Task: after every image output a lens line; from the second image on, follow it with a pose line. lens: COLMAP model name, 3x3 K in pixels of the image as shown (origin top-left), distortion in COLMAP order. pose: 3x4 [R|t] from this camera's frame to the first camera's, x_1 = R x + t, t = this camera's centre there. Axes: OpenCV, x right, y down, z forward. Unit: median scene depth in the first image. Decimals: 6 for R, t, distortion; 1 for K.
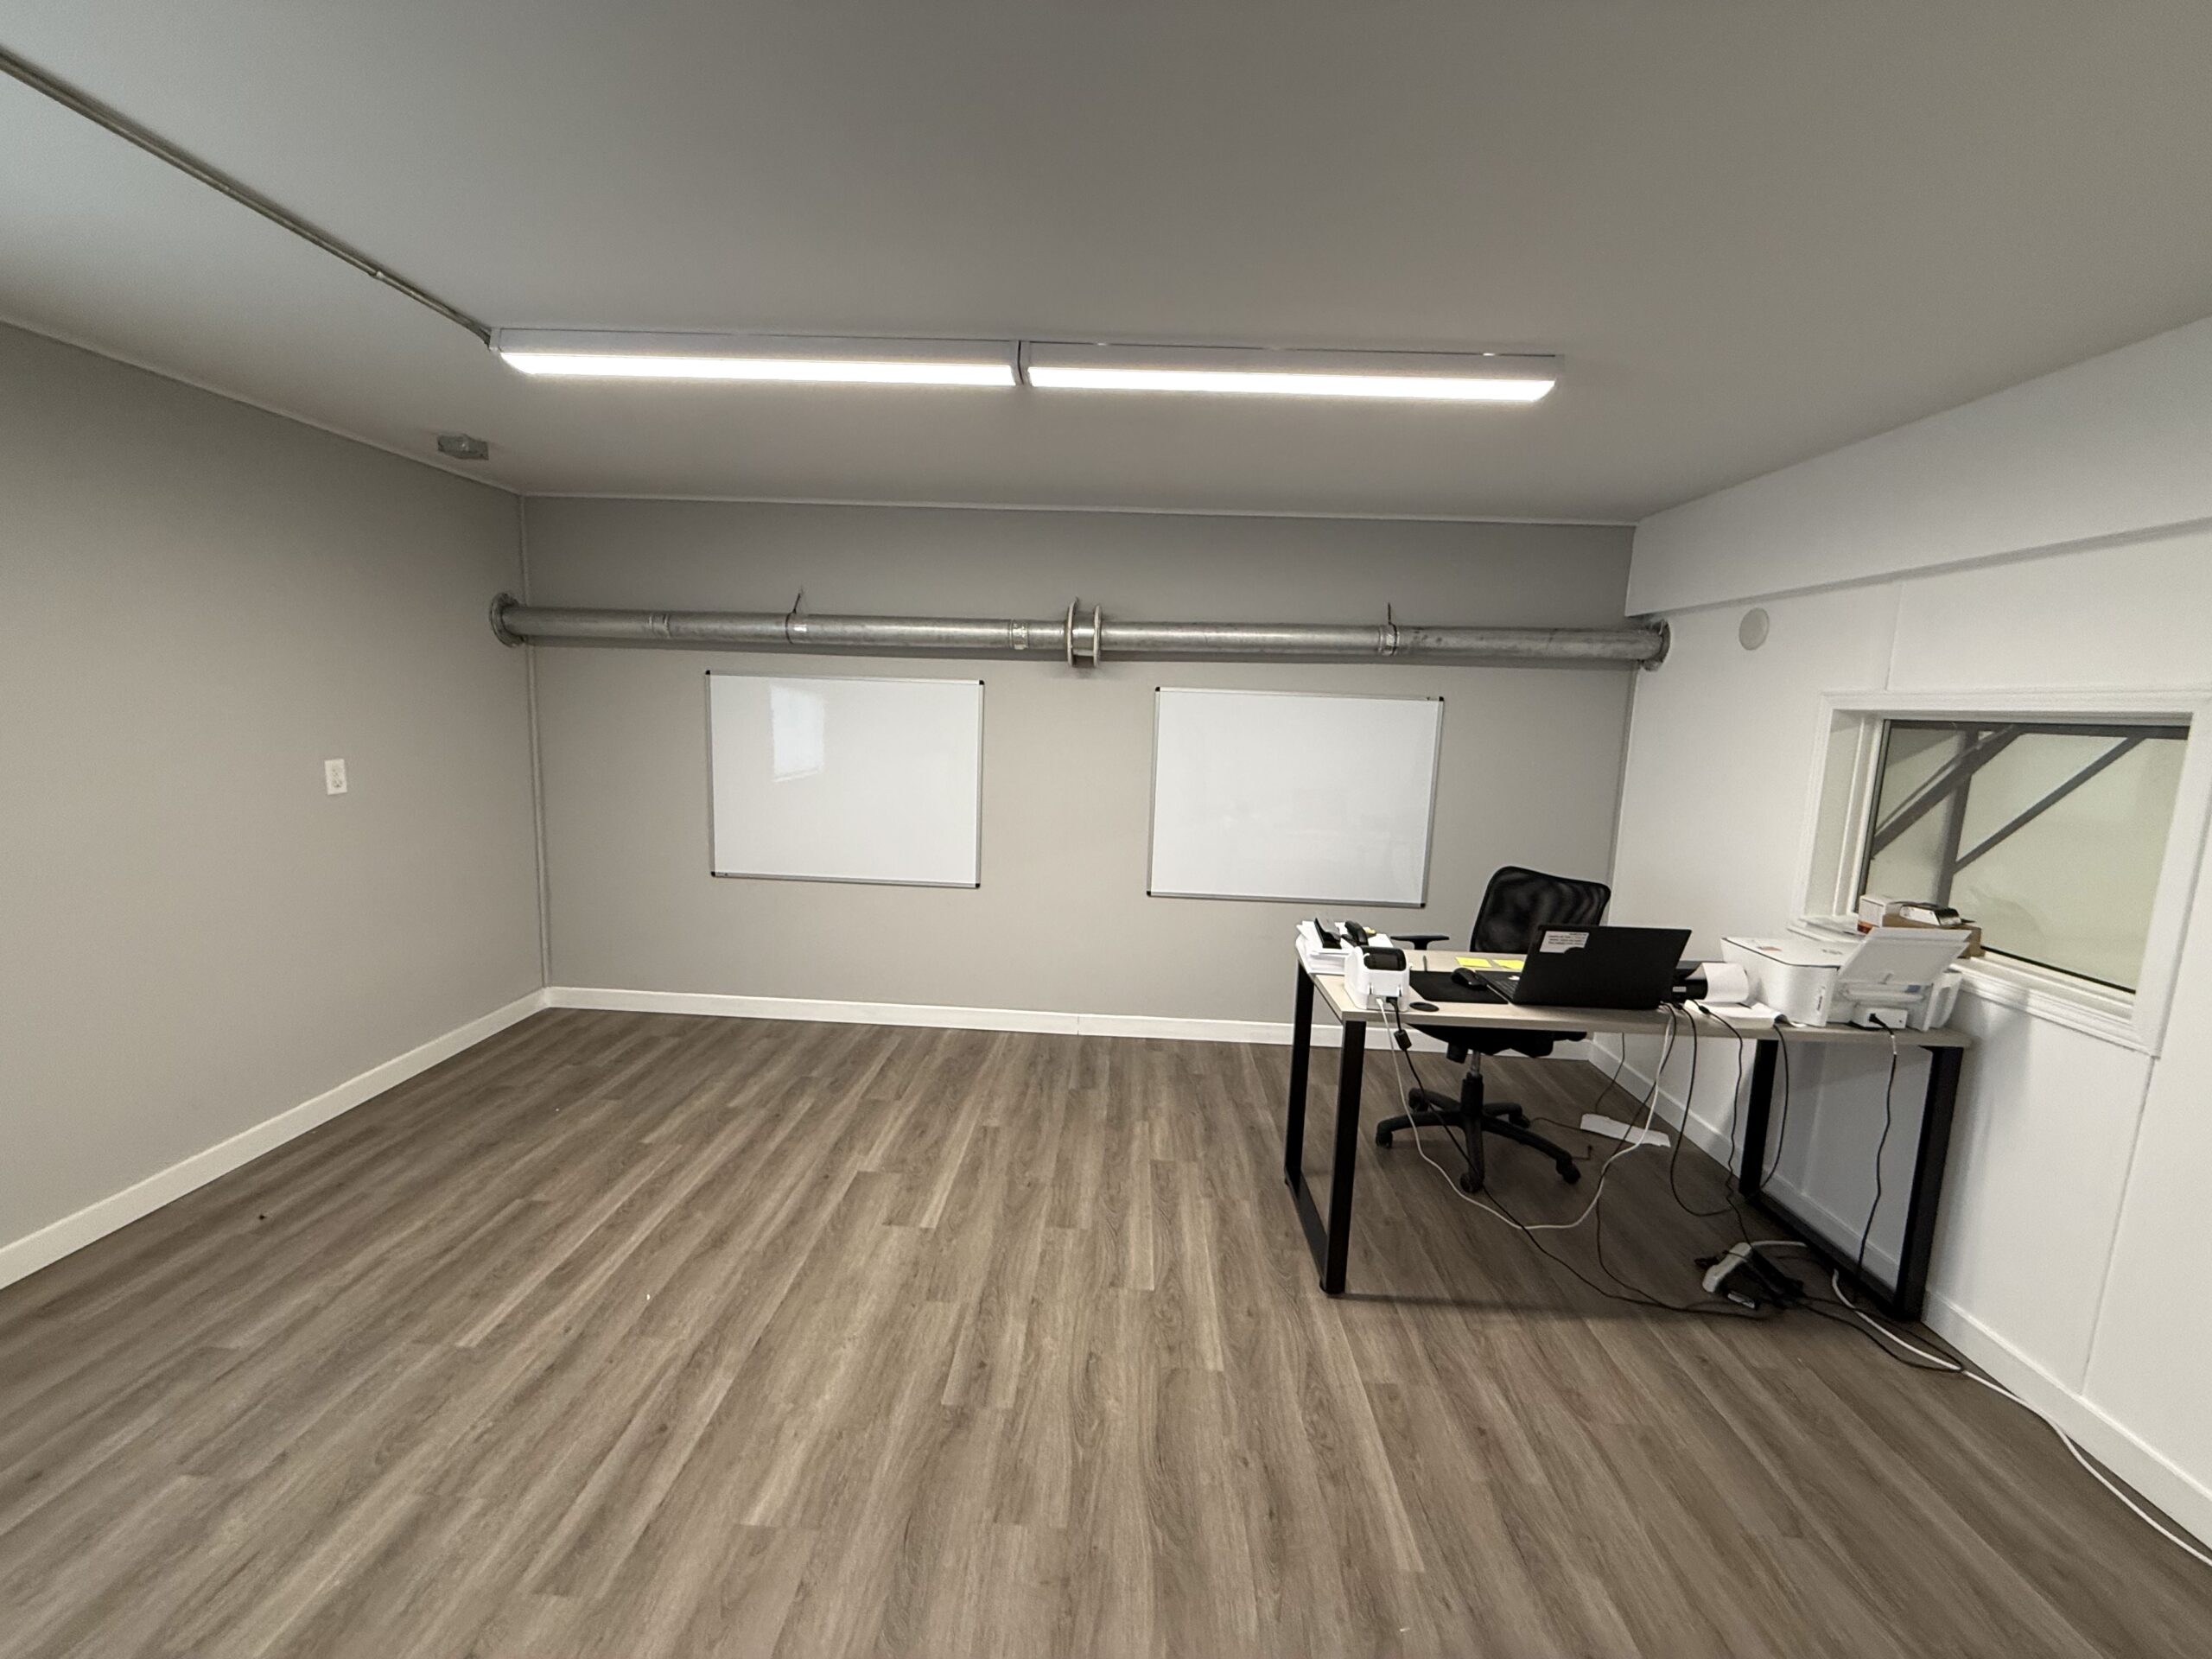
lens RADIAL K [[877.3, 0, 1104.9], [0, 877.3, 828.3], [0, 0, 1]] dist [-0.002183, 0.000465]
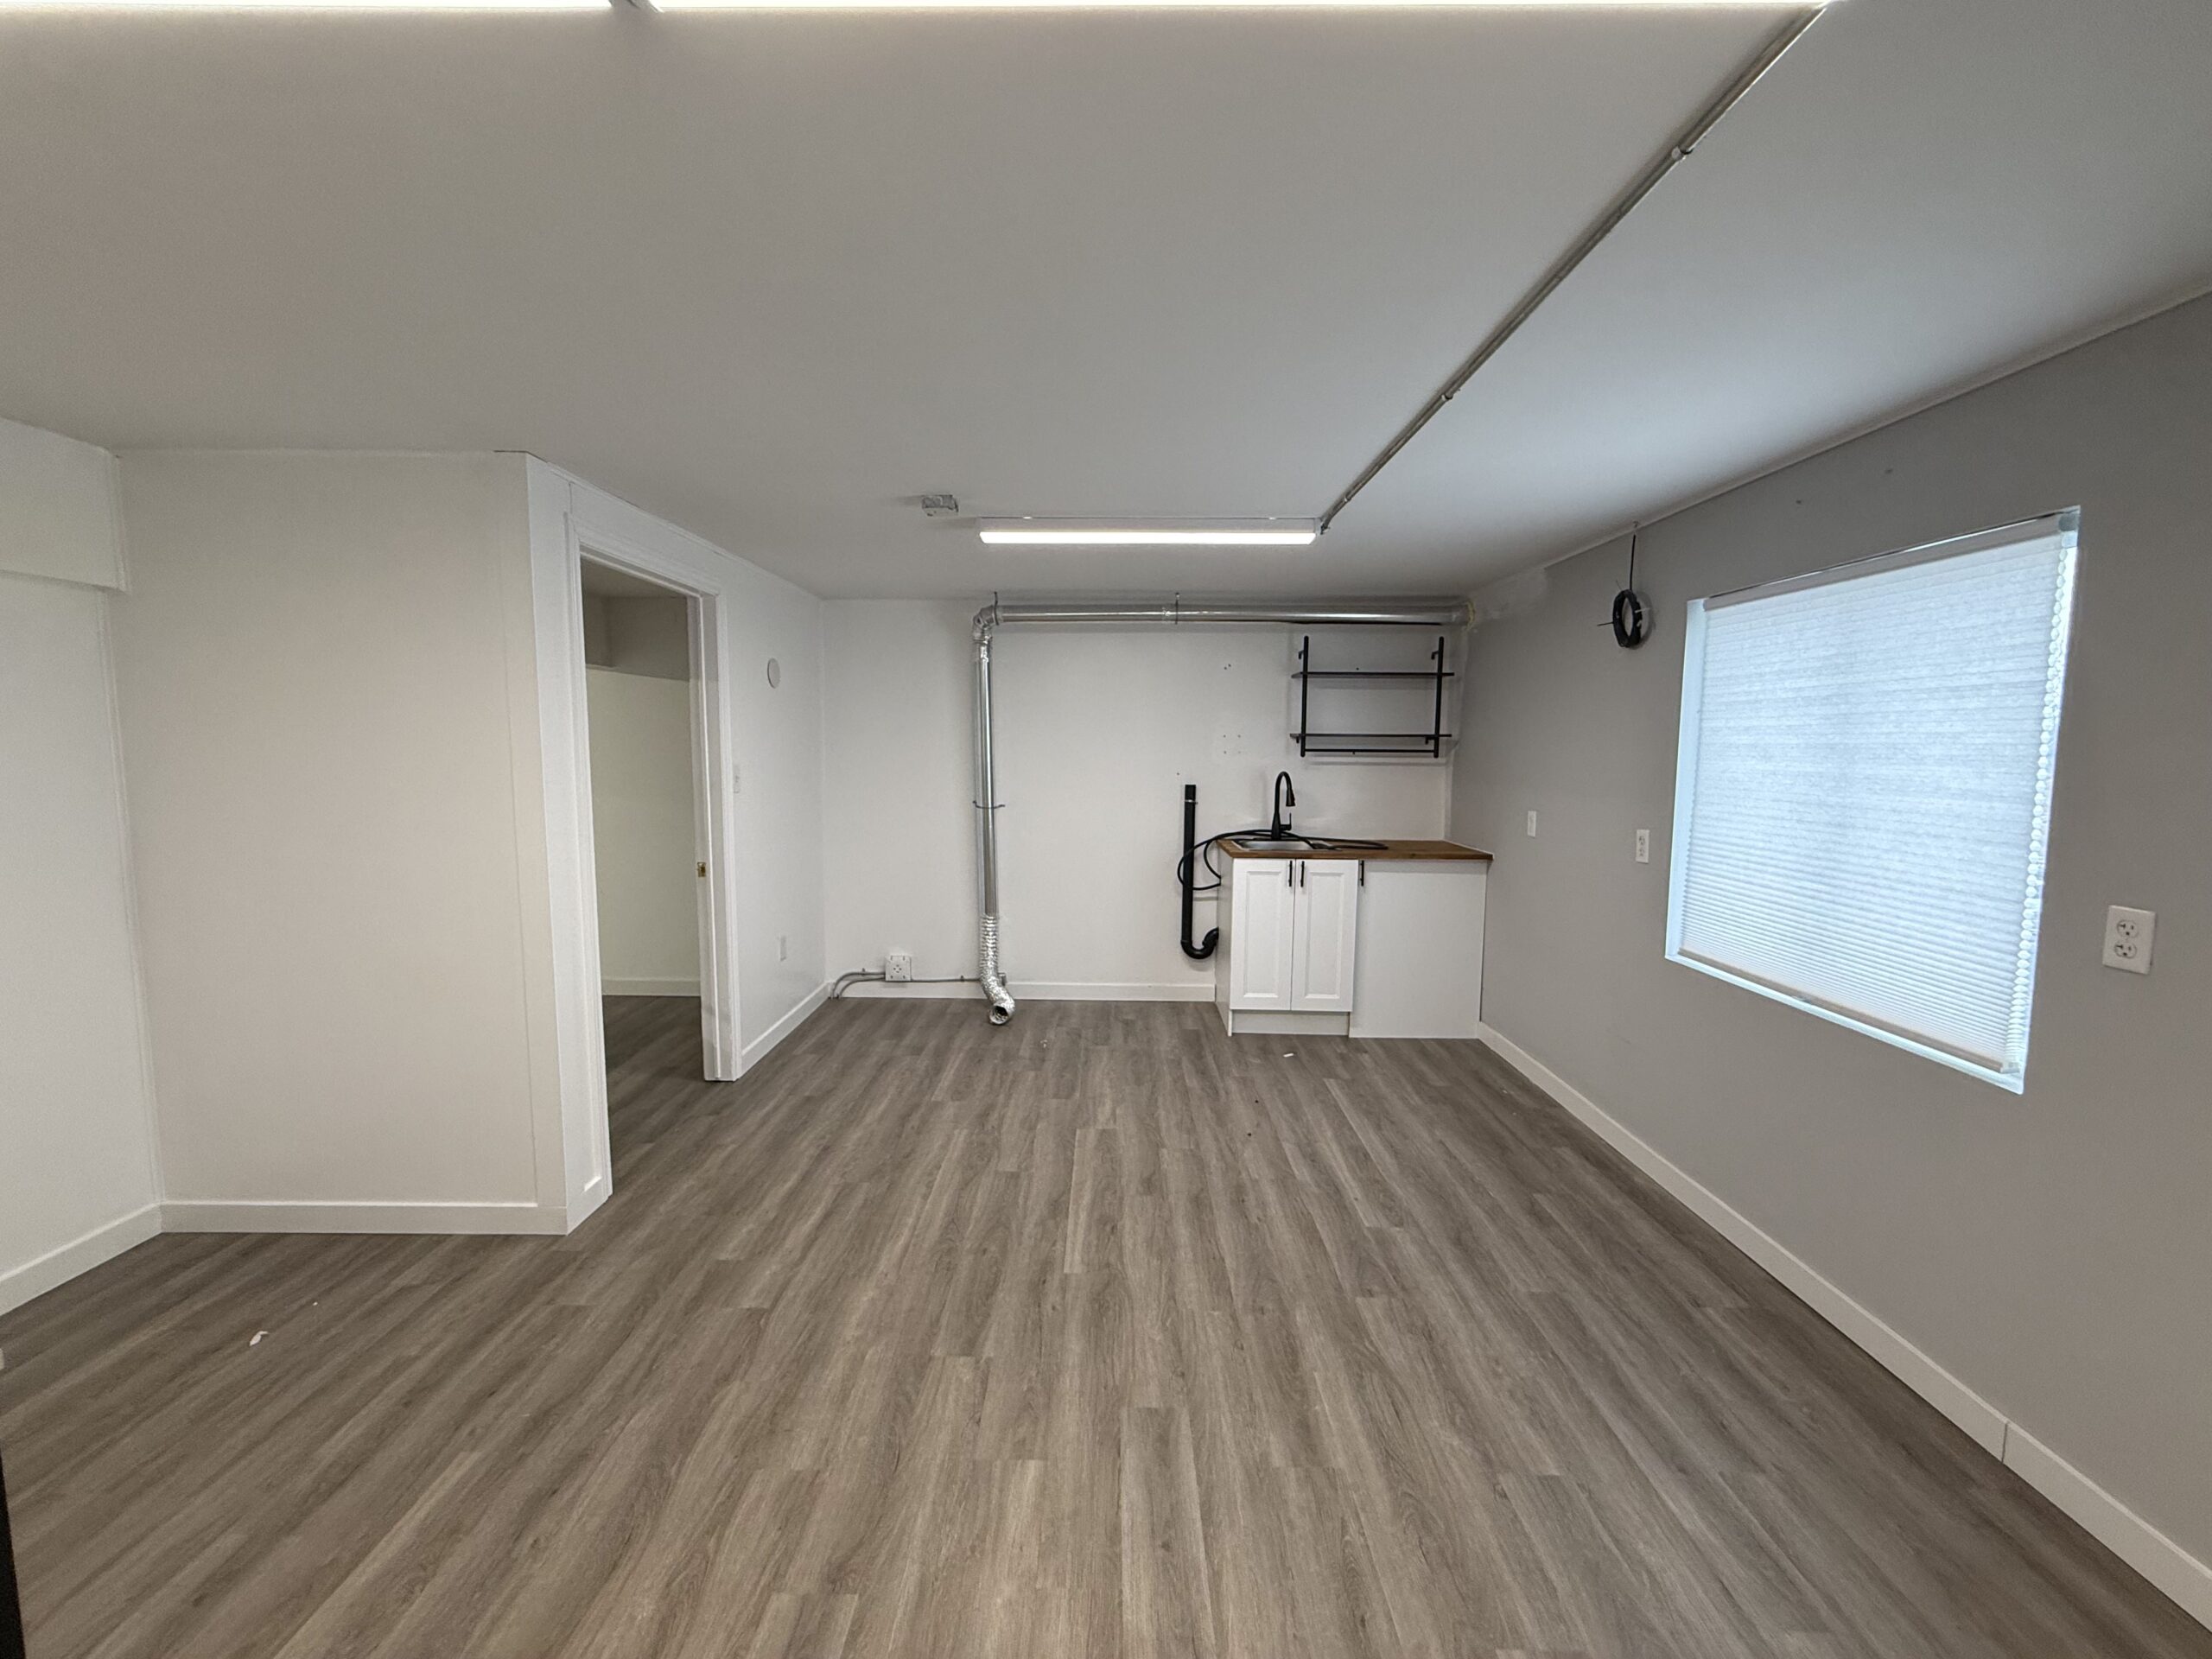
lens RADIAL K [[877.3, 0, 1105.2], [0, 877.3, 829.9], [0, 0, 1]] dist [-0.002183, 0.000465]
pose [[-0.998719, -0.038070, -0.033342, -0.411602], [-0.044841, 0.971120, 0.234339, -0.278582], [0.023458, 0.235534, -0.971583, 1.855047]]
